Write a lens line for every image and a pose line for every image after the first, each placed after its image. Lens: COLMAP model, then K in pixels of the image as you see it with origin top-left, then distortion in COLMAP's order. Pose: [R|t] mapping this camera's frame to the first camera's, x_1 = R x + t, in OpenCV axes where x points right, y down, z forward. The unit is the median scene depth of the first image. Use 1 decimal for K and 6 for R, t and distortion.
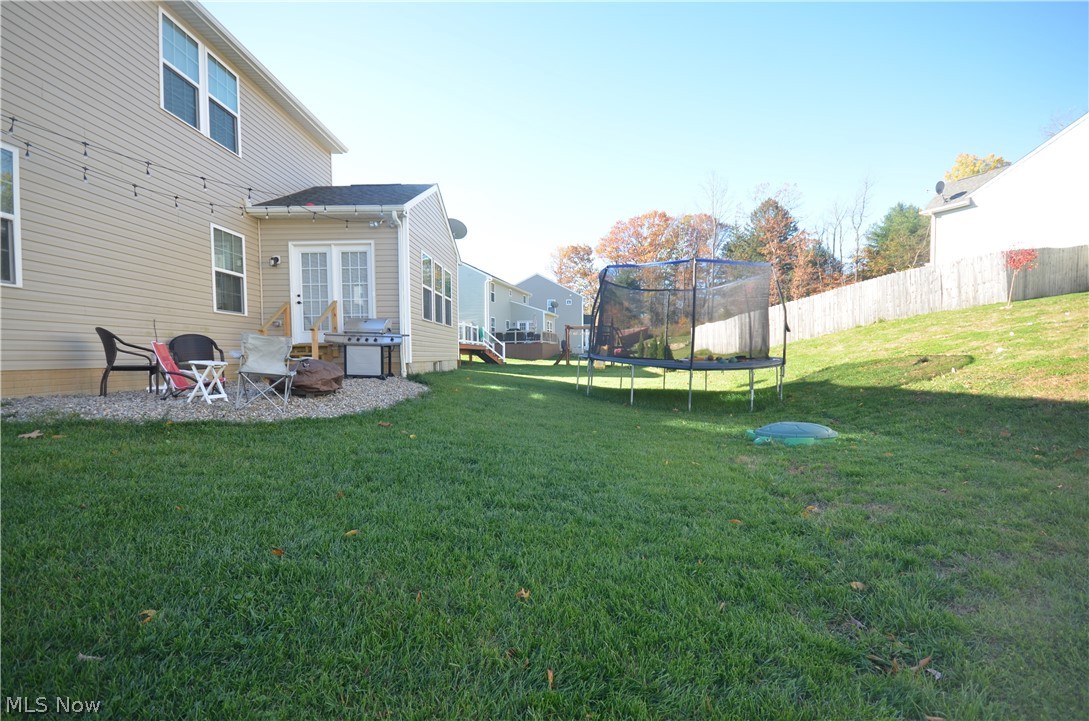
lens RADIAL K [[473.8, 0, 544.0], [0, 473.8, 380.2], [0, 0, 1]] dist [0.006922, -0.009084]
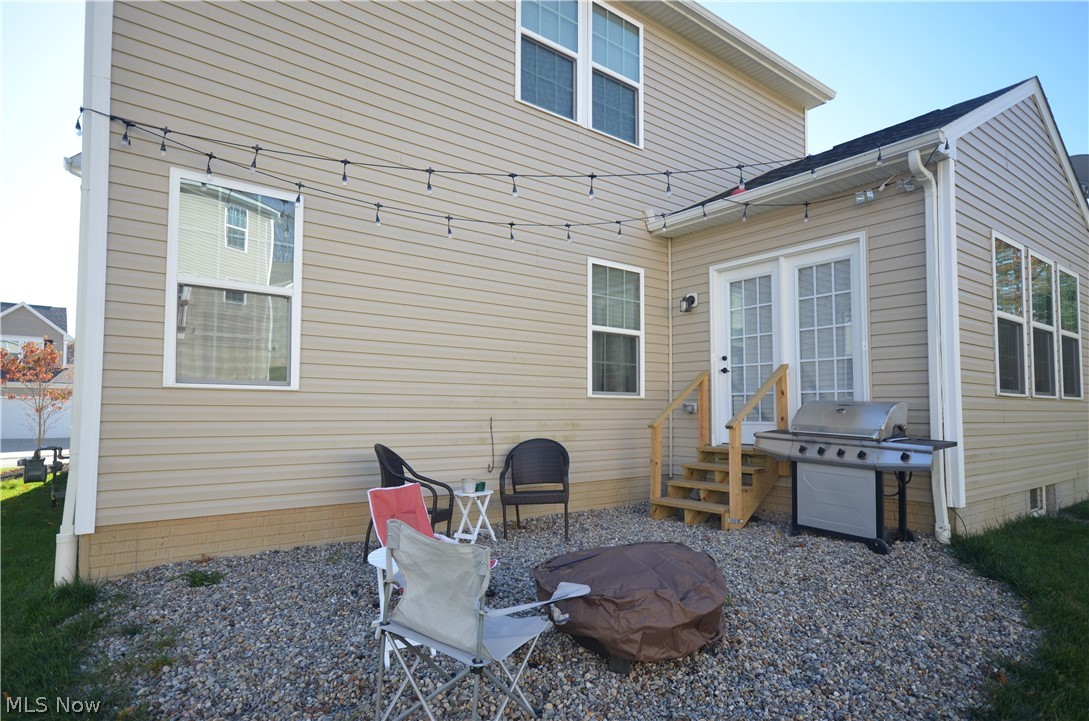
lens RADIAL K [[590.1, 0, 545.5], [0, 590.1, 375.5], [0, 0, 1]] dist [0.016753, 0.000104]
pose [[0.623791, -0.031210, -0.780968, -0.108757], [-0.051601, 0.995378, -0.080994, -0.093948], [0.779886, 0.090822, 0.619298, 0.421089]]
